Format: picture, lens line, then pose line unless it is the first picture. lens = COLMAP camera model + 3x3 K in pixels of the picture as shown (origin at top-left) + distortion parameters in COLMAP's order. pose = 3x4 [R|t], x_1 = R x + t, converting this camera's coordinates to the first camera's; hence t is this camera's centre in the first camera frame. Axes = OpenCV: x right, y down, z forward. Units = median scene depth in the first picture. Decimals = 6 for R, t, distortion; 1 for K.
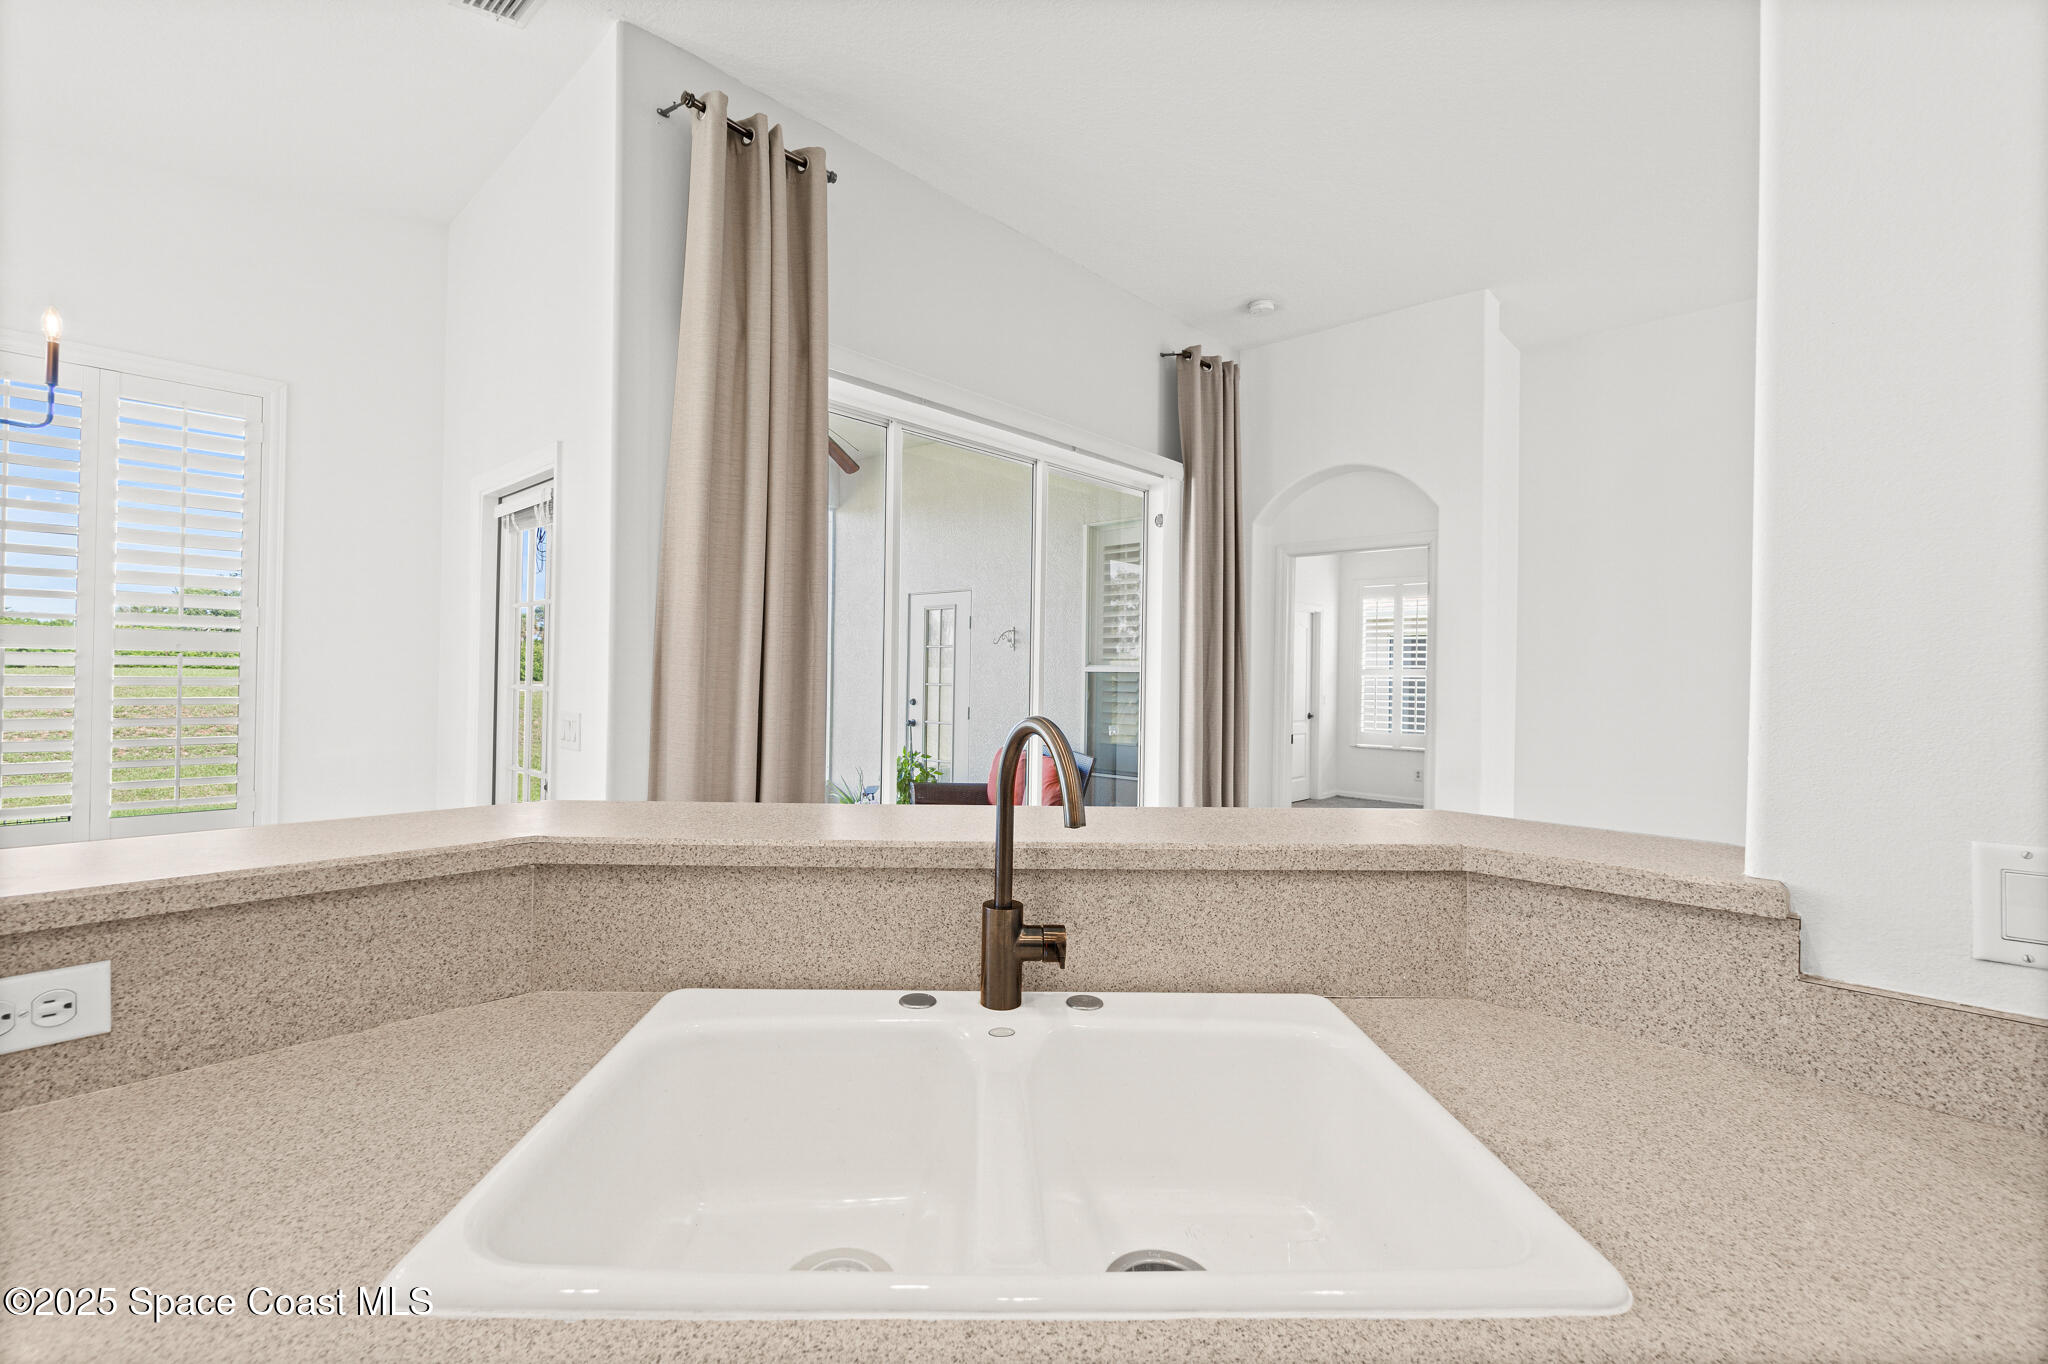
lens RADIAL K [[888.2, 0, 1007.2], [0, 888.2, 668.9], [0, 0, 1]] dist [-0.001853, 0.000568]
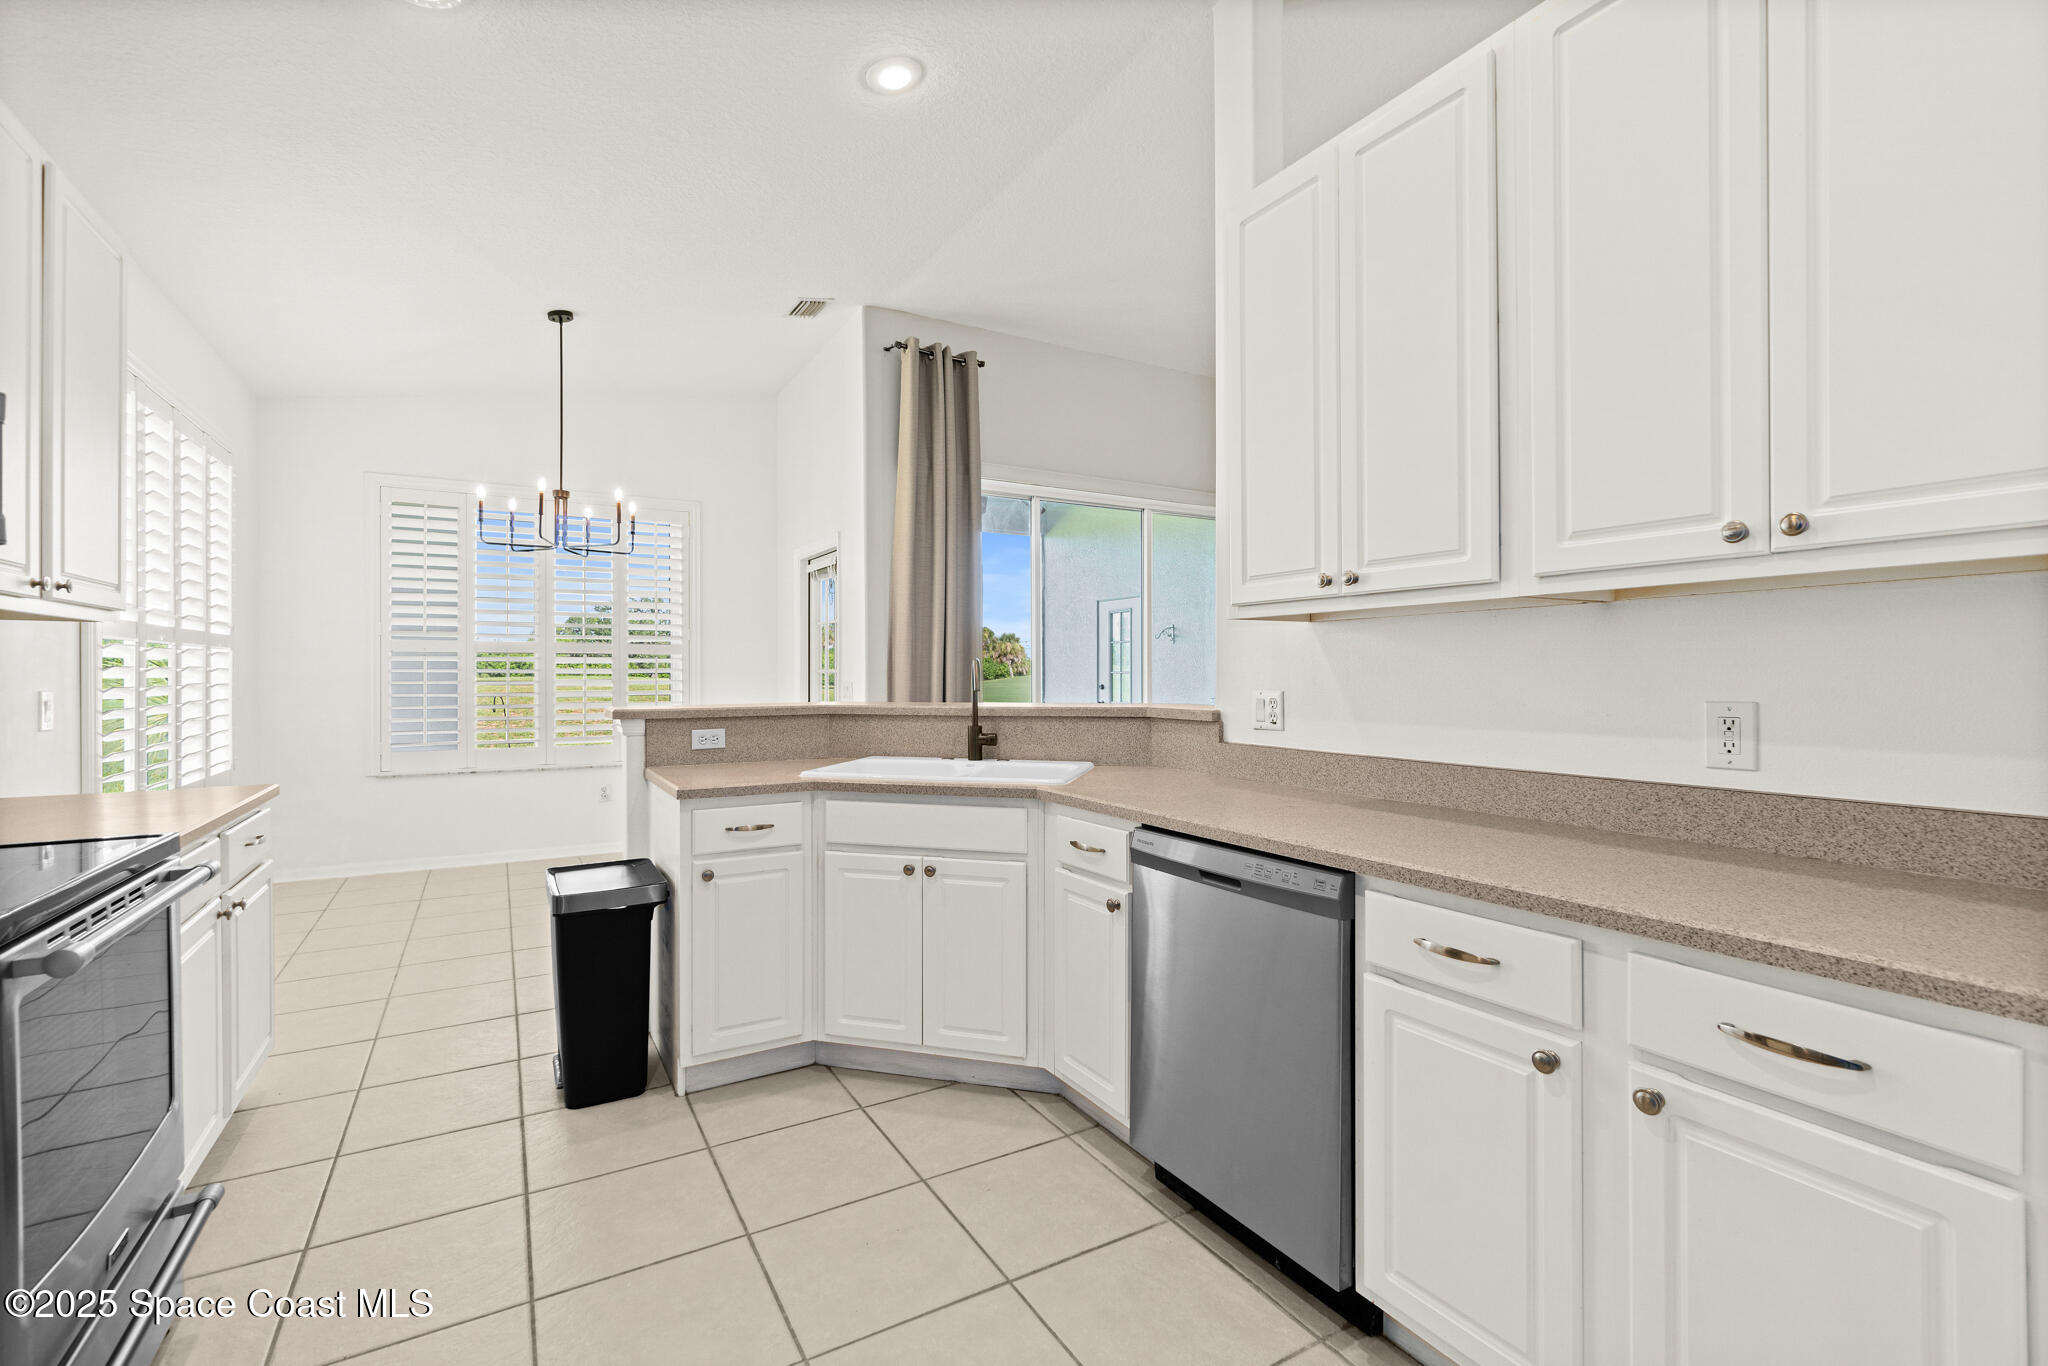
lens RADIAL K [[881.2, 0, 1007.1], [0, 881.2, 677.8], [0, 0, 1]] dist [0.000043, -0.000079]
pose [[0.957251, -0.015828, -0.288825, 0.354697], [0.018884, 0.999791, 0.007798, 0.033963], [0.288641, -0.012919, 0.957350, -0.655177]]
